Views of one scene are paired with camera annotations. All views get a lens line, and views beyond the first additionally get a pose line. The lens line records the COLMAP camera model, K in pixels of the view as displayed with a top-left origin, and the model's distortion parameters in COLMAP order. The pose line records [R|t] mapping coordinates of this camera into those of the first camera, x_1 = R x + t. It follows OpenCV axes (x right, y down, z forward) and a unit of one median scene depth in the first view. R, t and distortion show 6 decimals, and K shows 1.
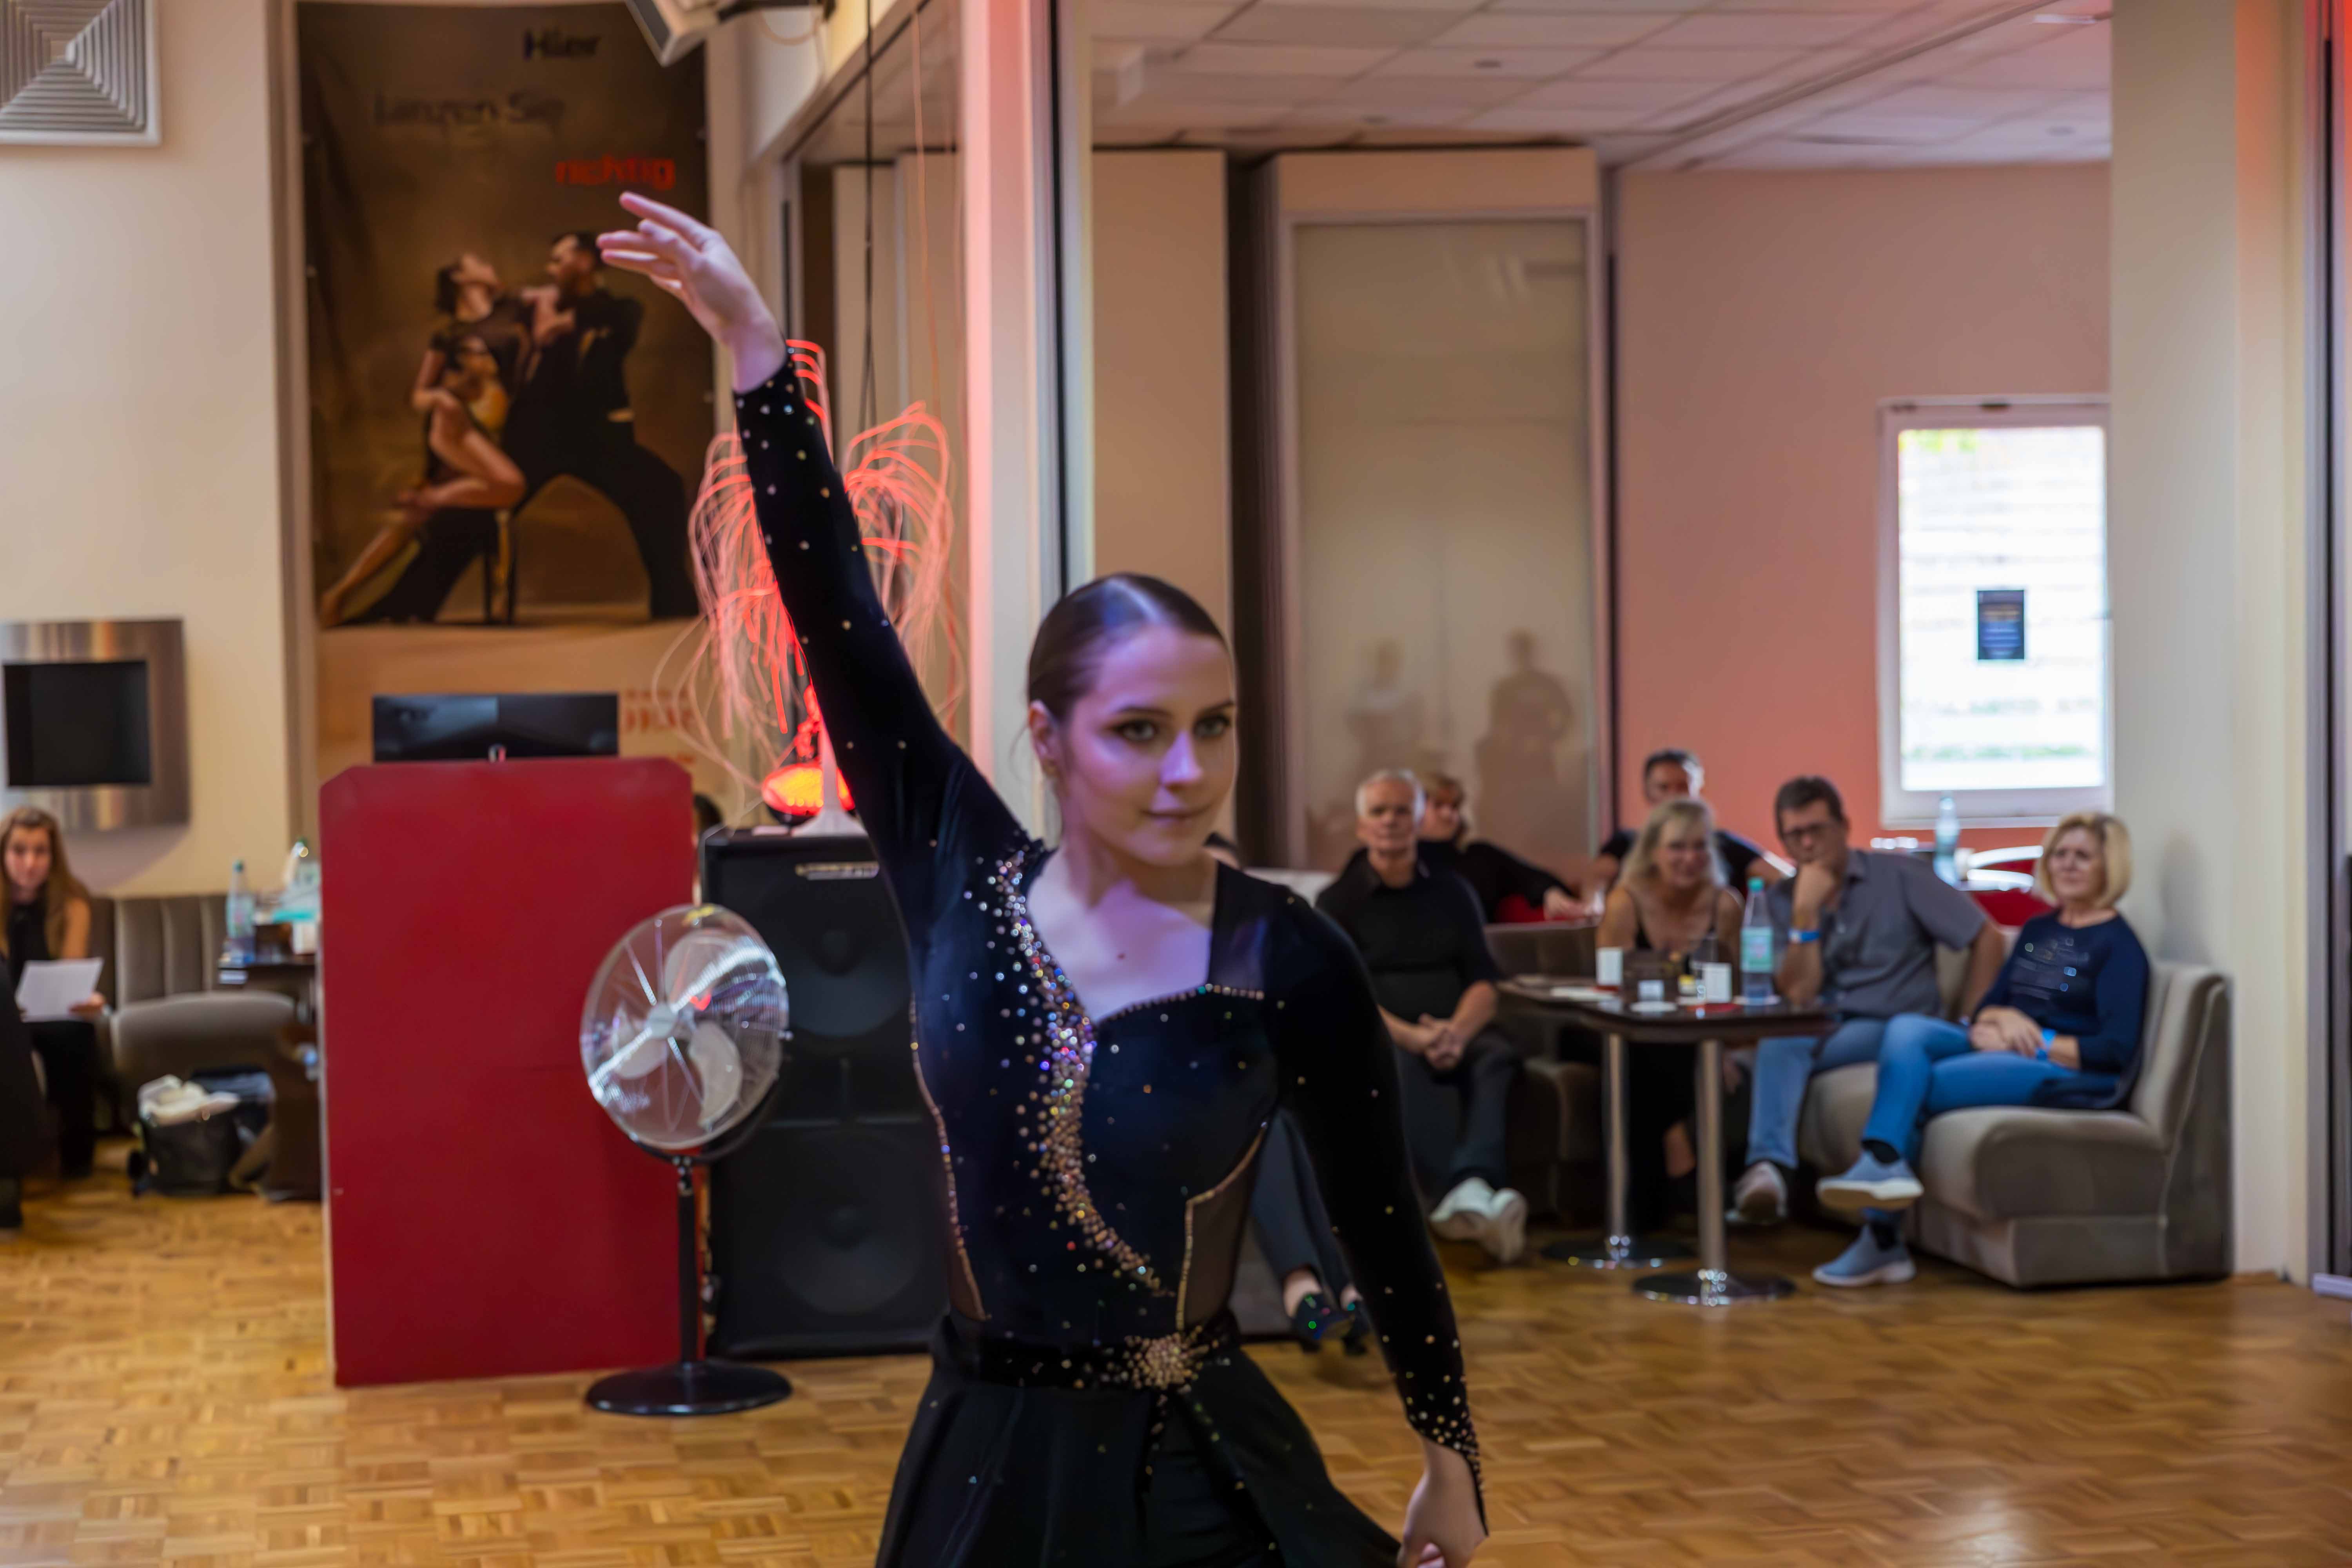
lens RADIAL K [[3652.1, 0, 1166.0], [0, 3652.1, 784.7], [0, 0, 1]] dist [0.016983, 0.000000]
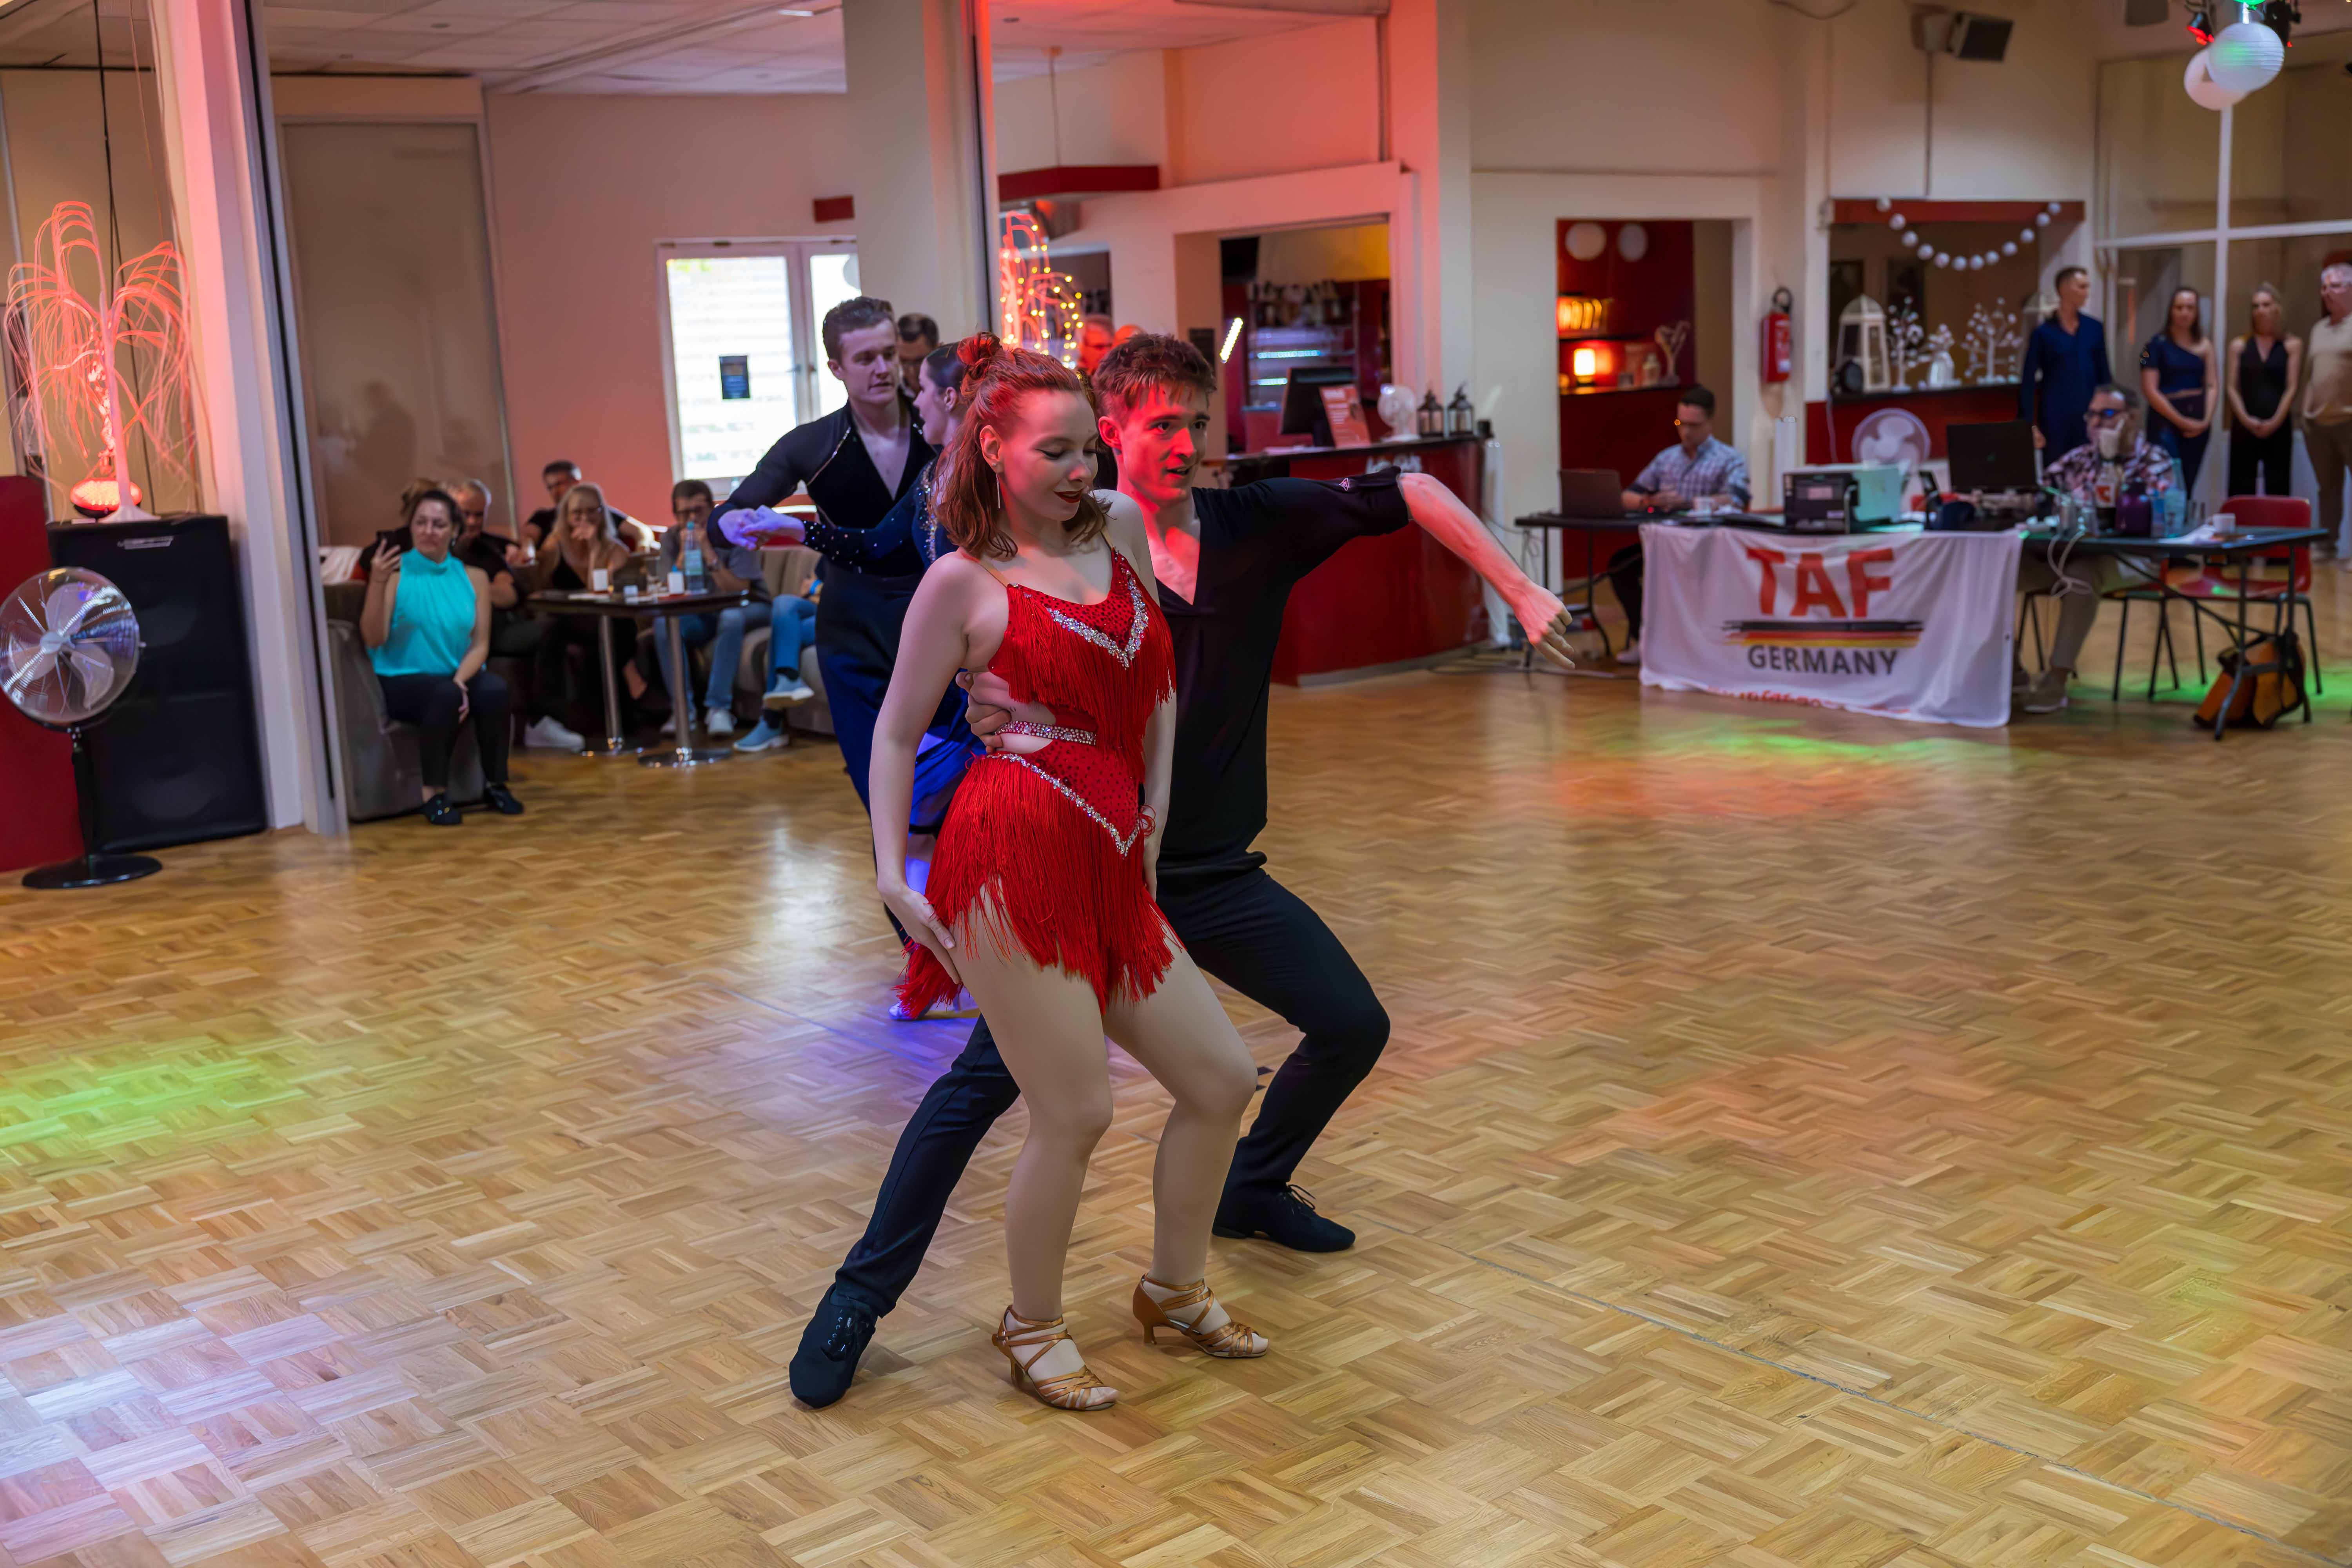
lens RADIAL K [[2405.5, 0, 1159.2], [0, 2405.5, 775.9], [0, 0, 1]] dist [0.004198, 0.000000]
pose [[0.893152, -0.100511, 0.438379, -0.110192], [0.050108, 0.990878, 0.125098, 0.010034], [-0.446954, -0.089765, 0.890042, -0.090522]]
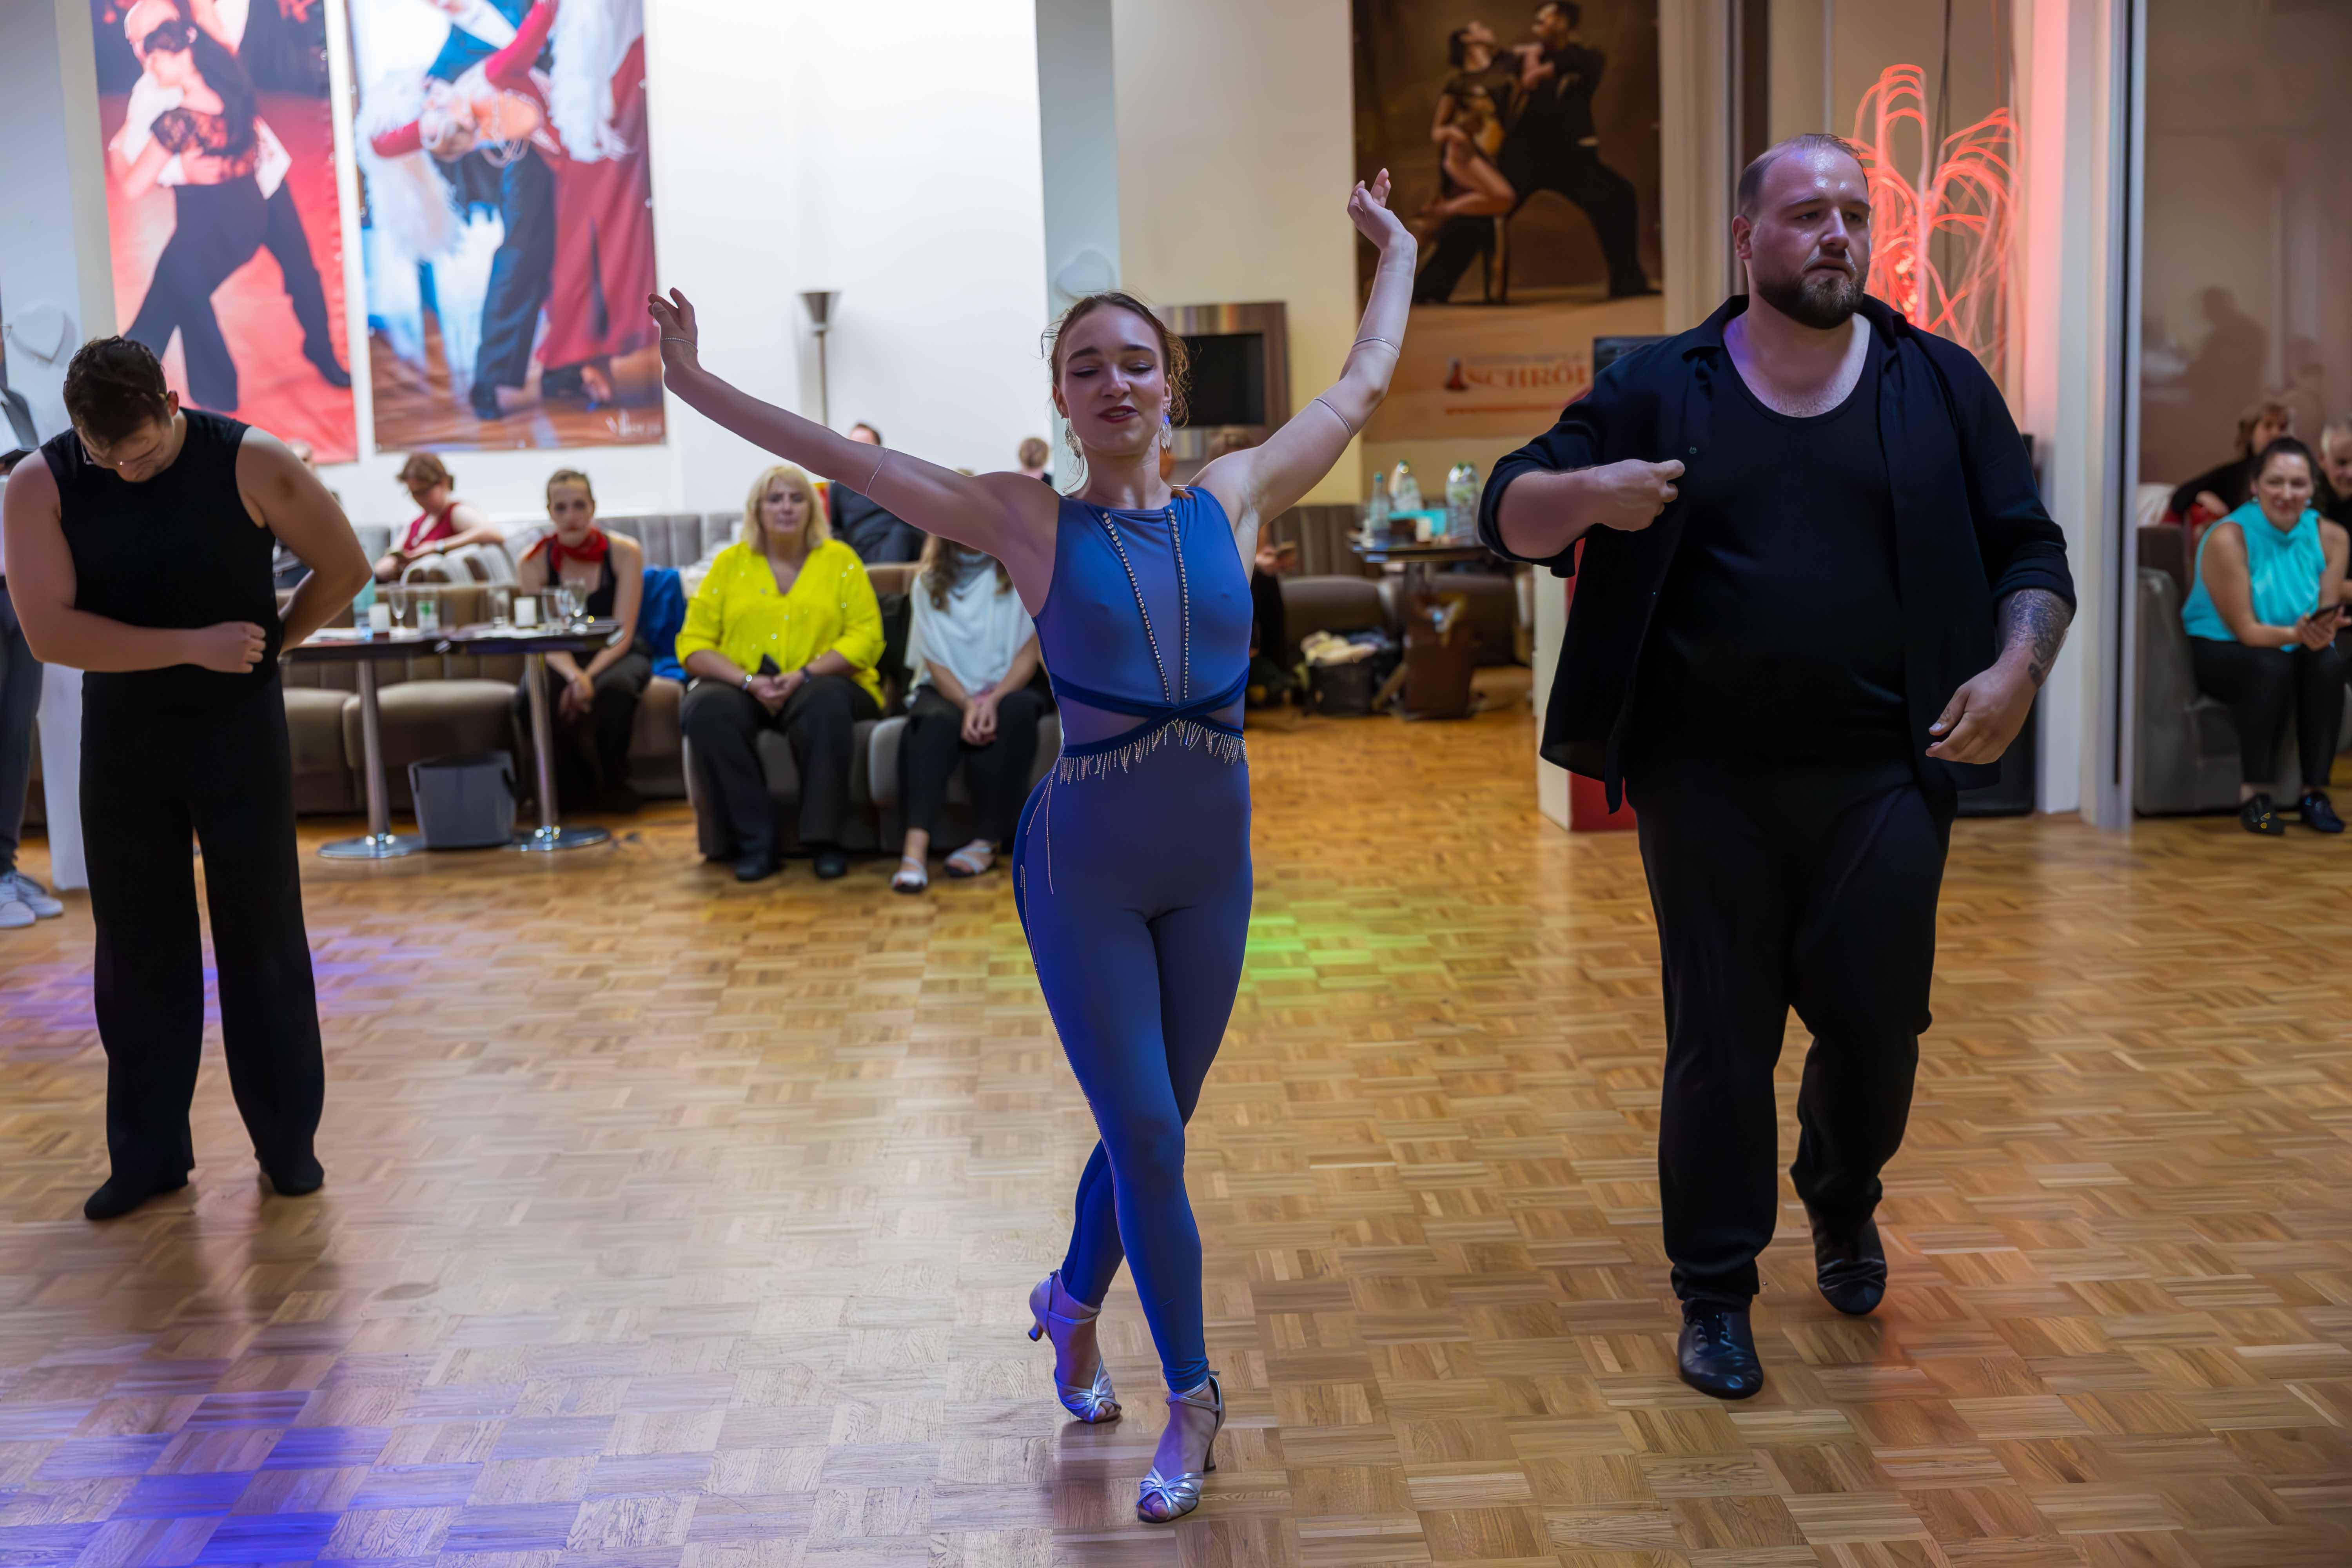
lens RADIAL K [[2892.7, 0, 1146.3], [0, 2892.7, 772.8], [0, 0, 1]] dist [0.008476, 0.000000]
pose [[0.982211, 0.011467, -0.187431, -0.117106], [0.008561, 0.994361, 0.105699, 0.014650], [0.187586, -0.105423, 0.976574, -0.078268]]
